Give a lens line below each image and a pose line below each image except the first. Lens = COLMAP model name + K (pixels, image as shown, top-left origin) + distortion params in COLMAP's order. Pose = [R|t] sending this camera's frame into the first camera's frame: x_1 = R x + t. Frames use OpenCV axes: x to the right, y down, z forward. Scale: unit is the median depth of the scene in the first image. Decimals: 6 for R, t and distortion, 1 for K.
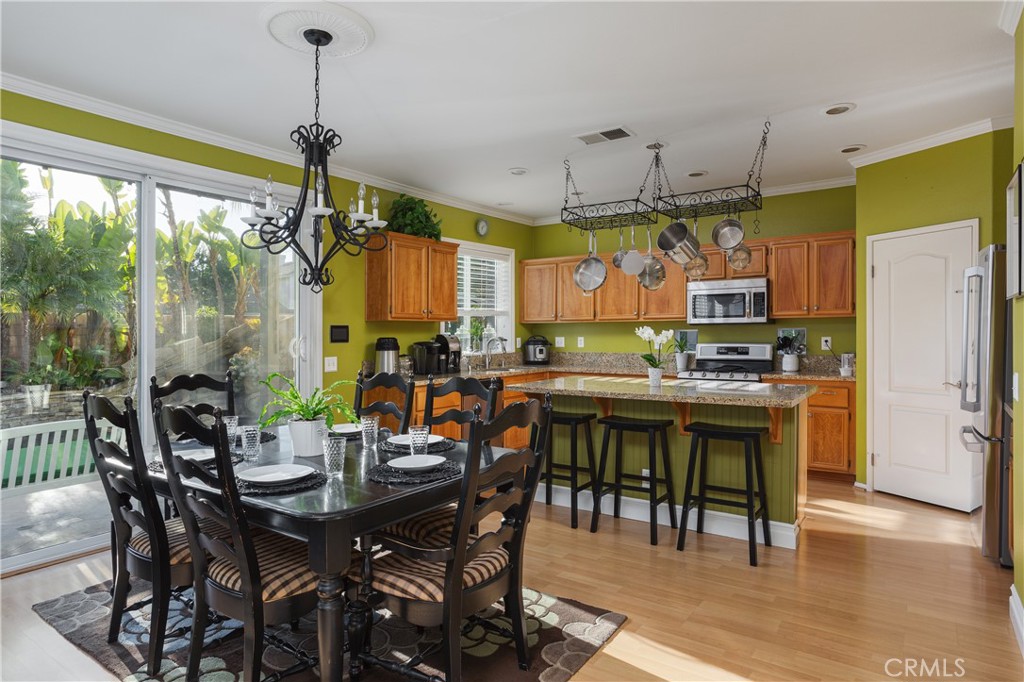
lens RADIAL K [[591.4, 0, 511.9], [0, 591.4, 342.5], [0, 0, 1]] dist [-0.004149, 0.036573]
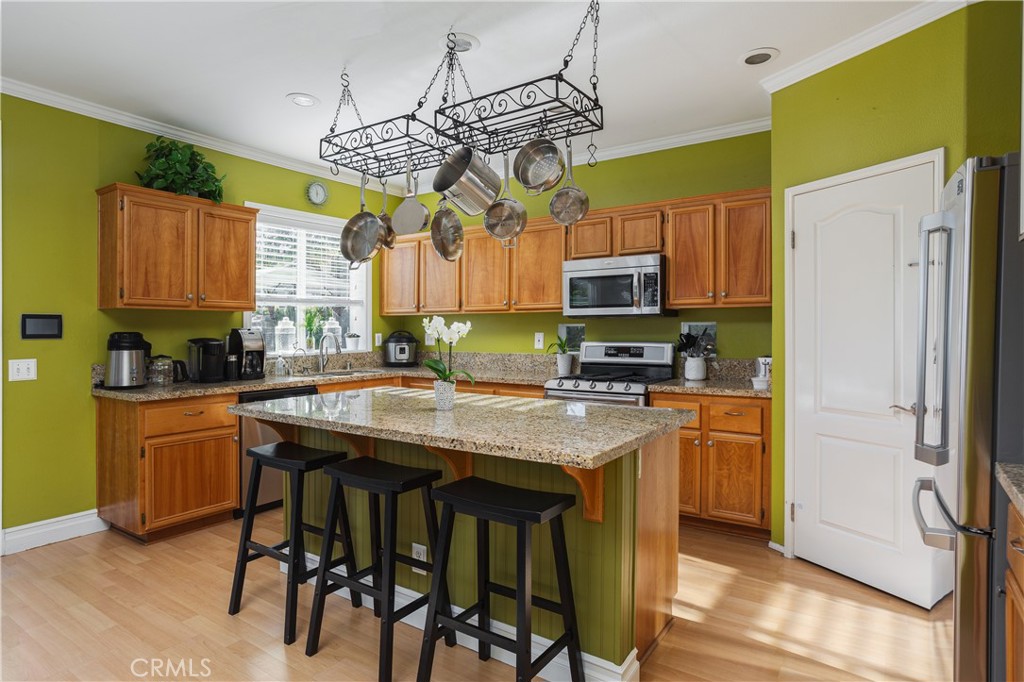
lens RADIAL K [[565.5, 0, 496.5], [0, 565.5, 335.4], [0, 0, 1]] dist [-0.013496, 0.028728]
pose [[0.999979, 0.004715, -0.004359, 0.227893], [-0.004738, 0.999975, -0.005272, -0.002642], [0.004334, 0.005292, 0.999977, 0.293314]]
